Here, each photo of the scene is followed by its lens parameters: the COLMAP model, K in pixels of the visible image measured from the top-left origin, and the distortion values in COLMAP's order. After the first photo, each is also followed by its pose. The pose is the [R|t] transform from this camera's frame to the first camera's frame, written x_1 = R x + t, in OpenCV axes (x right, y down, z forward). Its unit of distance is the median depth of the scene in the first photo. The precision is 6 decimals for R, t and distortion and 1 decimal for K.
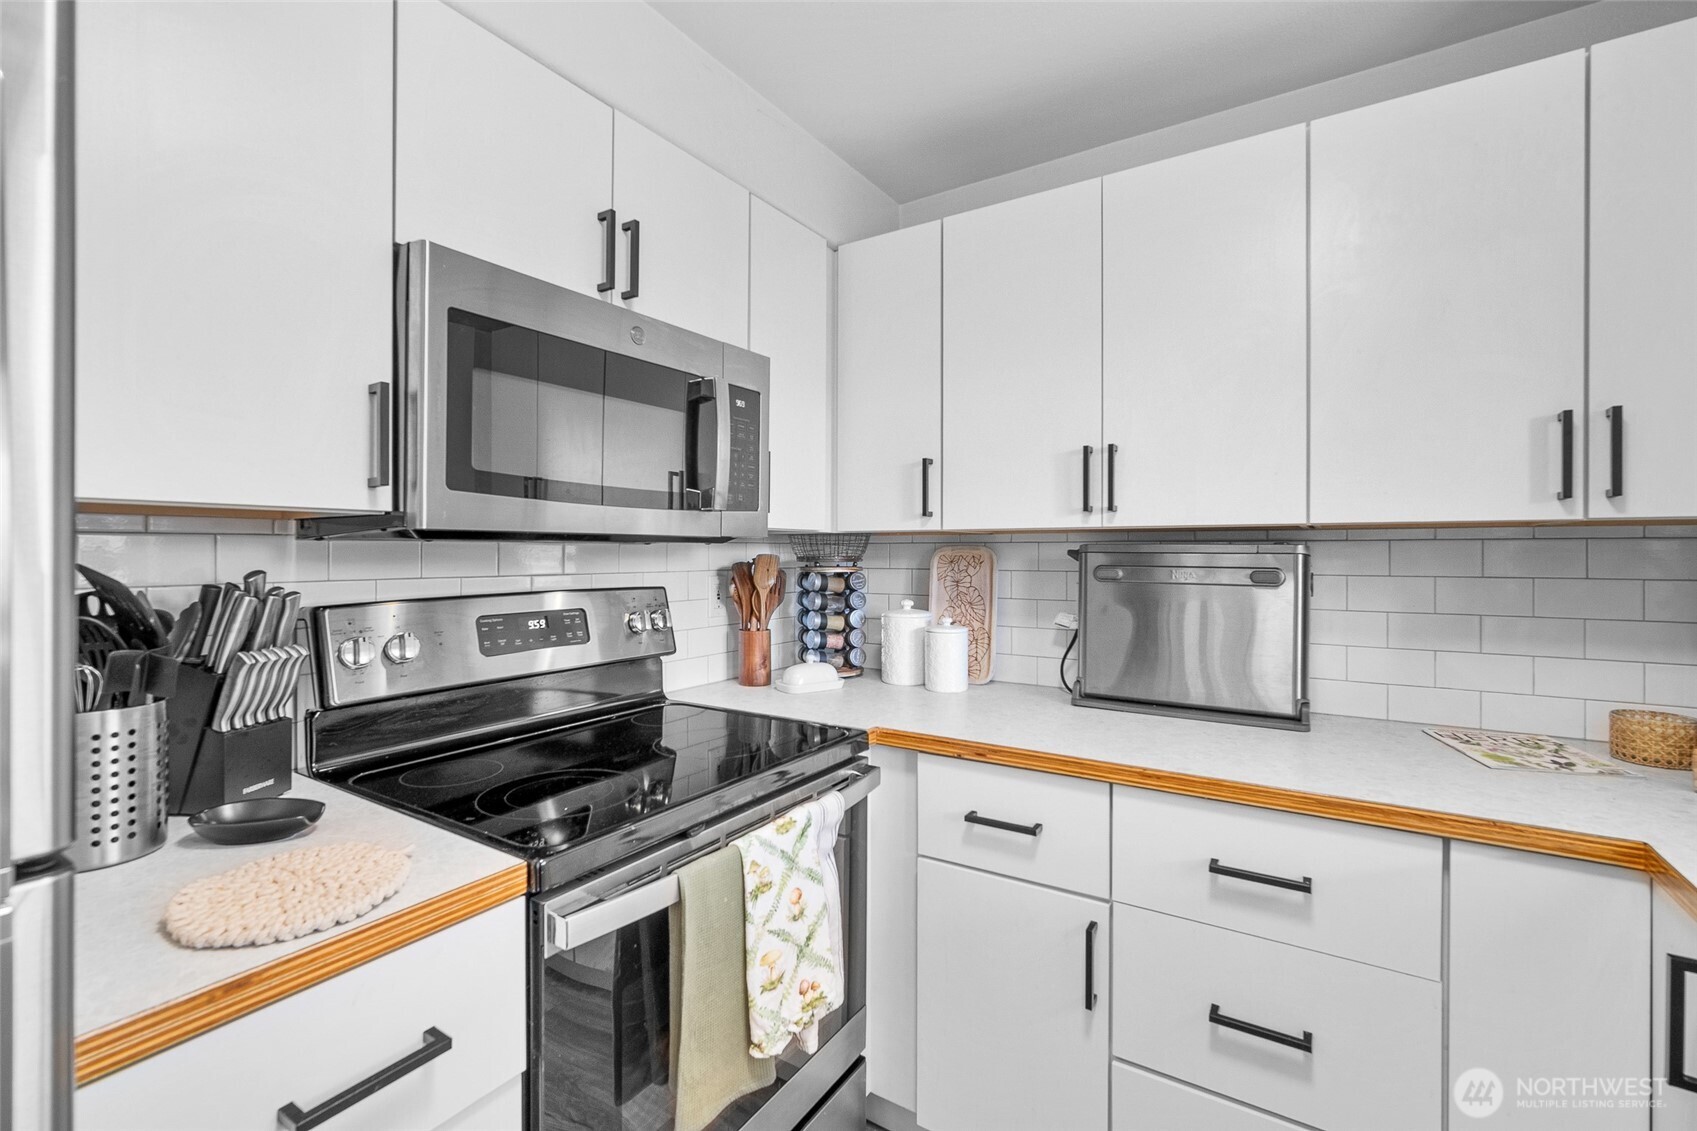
lens RADIAL K [[737.1, 0, 849.2], [0, 737.1, 557.5], [0, 0, 1]] dist [-0.014316, 0.004935]
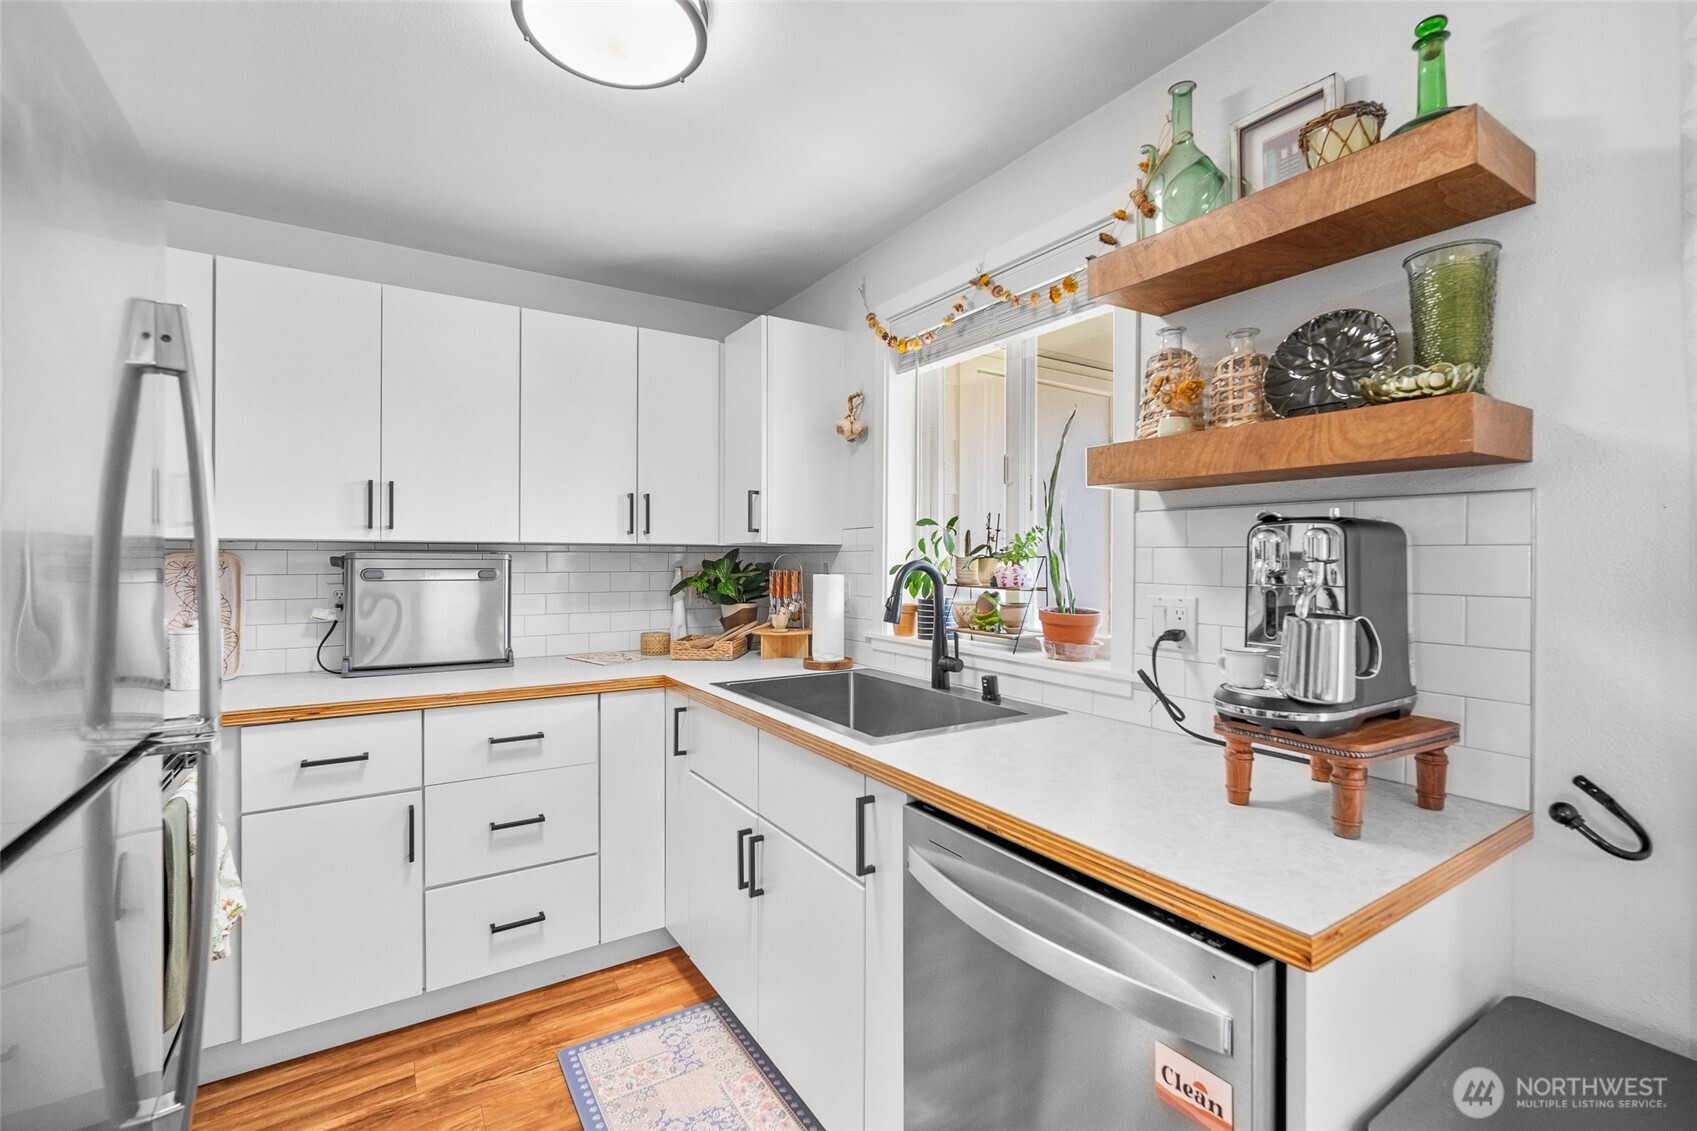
lens RADIAL K [[737.1, 0, 849.2], [0, 737.1, 557.5], [0, 0, 1]] dist [-0.014316, 0.004935]
pose [[0.407658, 0.002650, 0.913131, -0.550750], [0.006612, 0.999961, -0.005854, 0.004838], [-0.913111, 0.008424, 0.407624, -0.352398]]
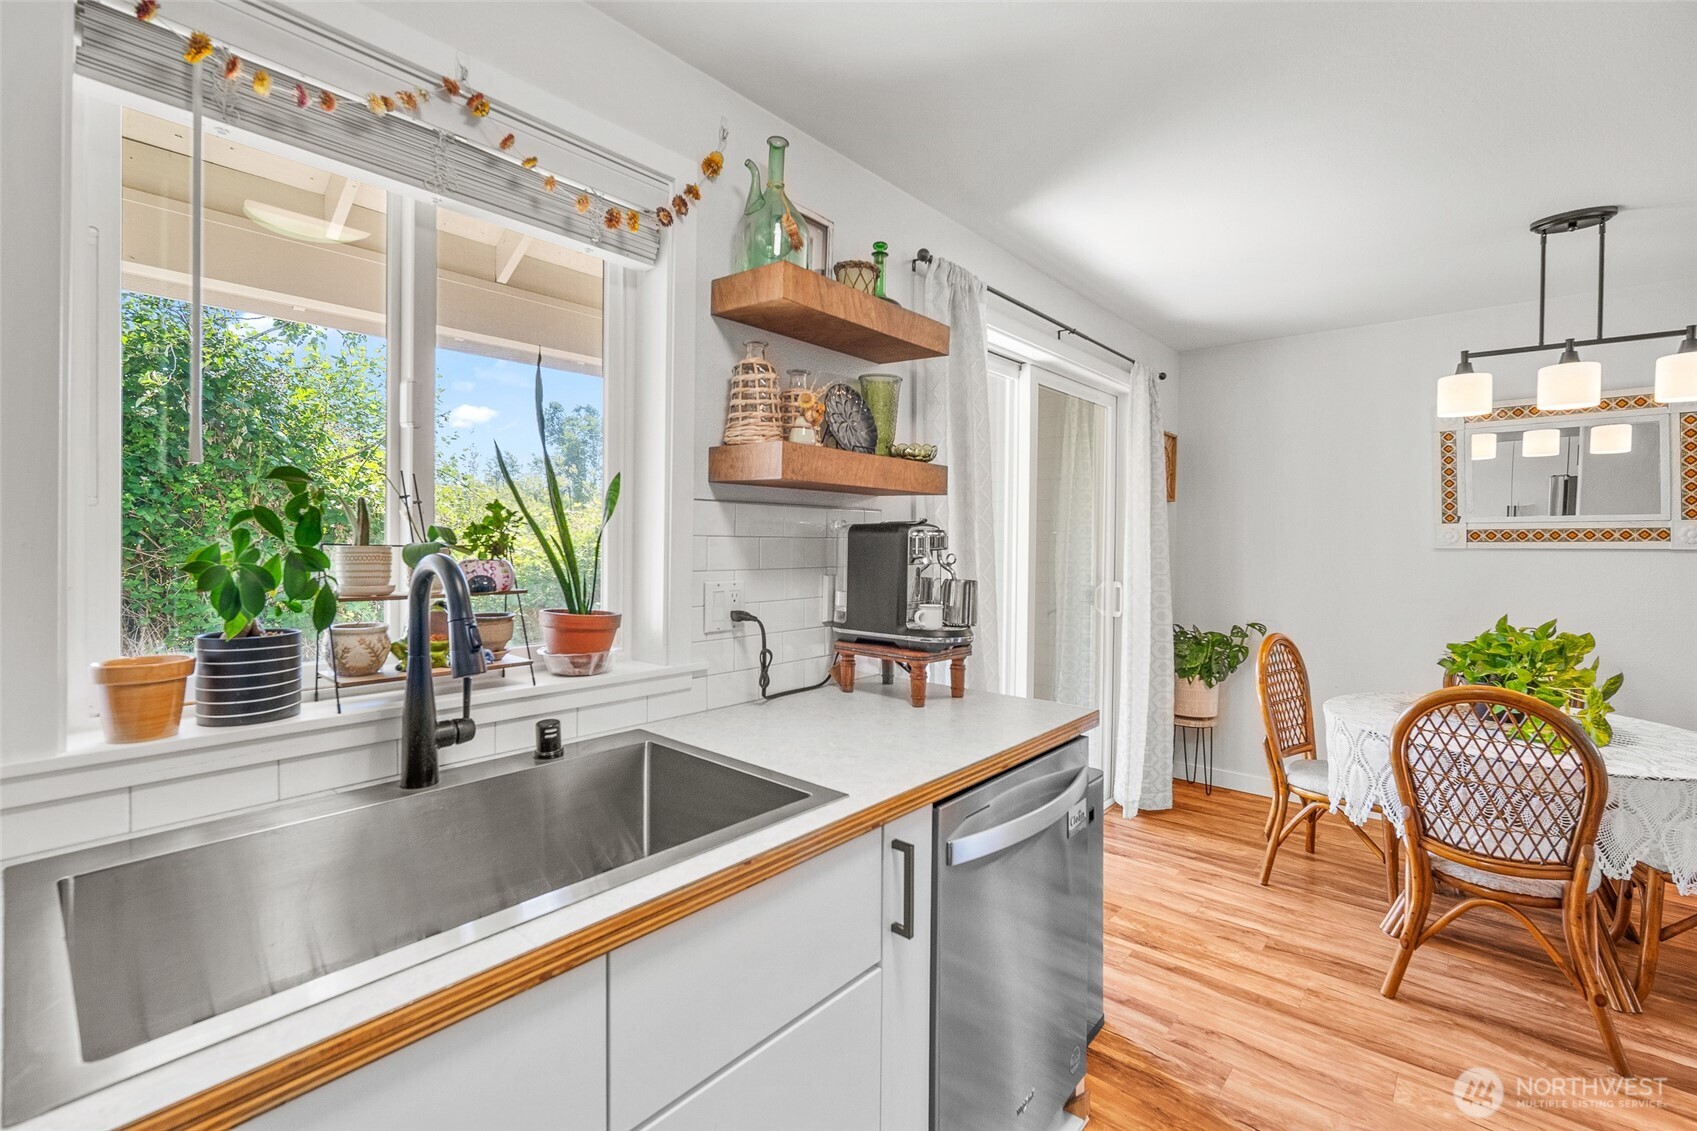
lens RADIAL K [[737.1, 0, 849.2], [0, 737.1, 557.5], [0, 0, 1]] dist [-0.014316, 0.004935]
pose [[-0.990789, -0.006302, 0.135264, 0.198979], [-0.001439, 0.999350, 0.036014, -0.020017], [-0.135404, 0.035488, -0.990155, 0.685243]]
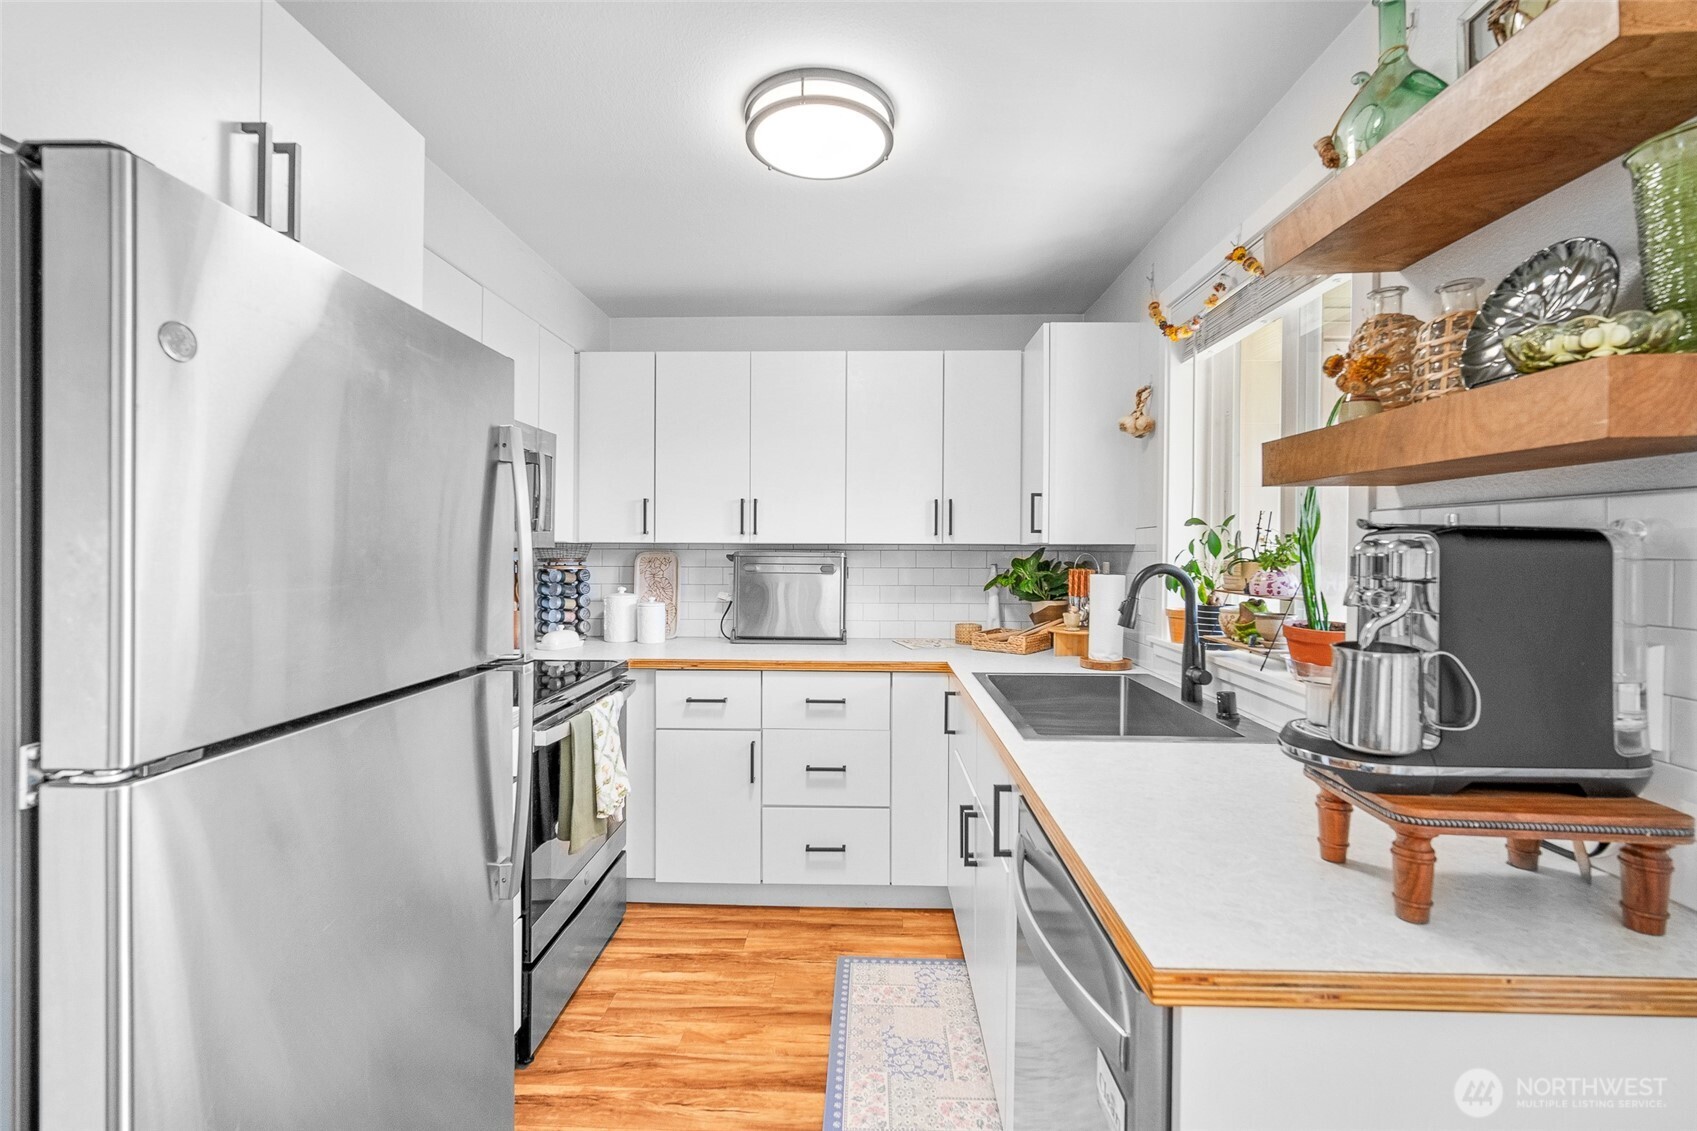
lens RADIAL K [[739.6, 0, 848.4], [0, 739.6, 553.1], [0, 0, 1]] dist [-0.009306, 0.000380]
pose [[0.854146, 0.000862, 0.520032, -0.410563], [0.000137, 0.999998, -0.001882, -0.012153], [-0.520033, 0.001679, 0.854145, -0.712675]]
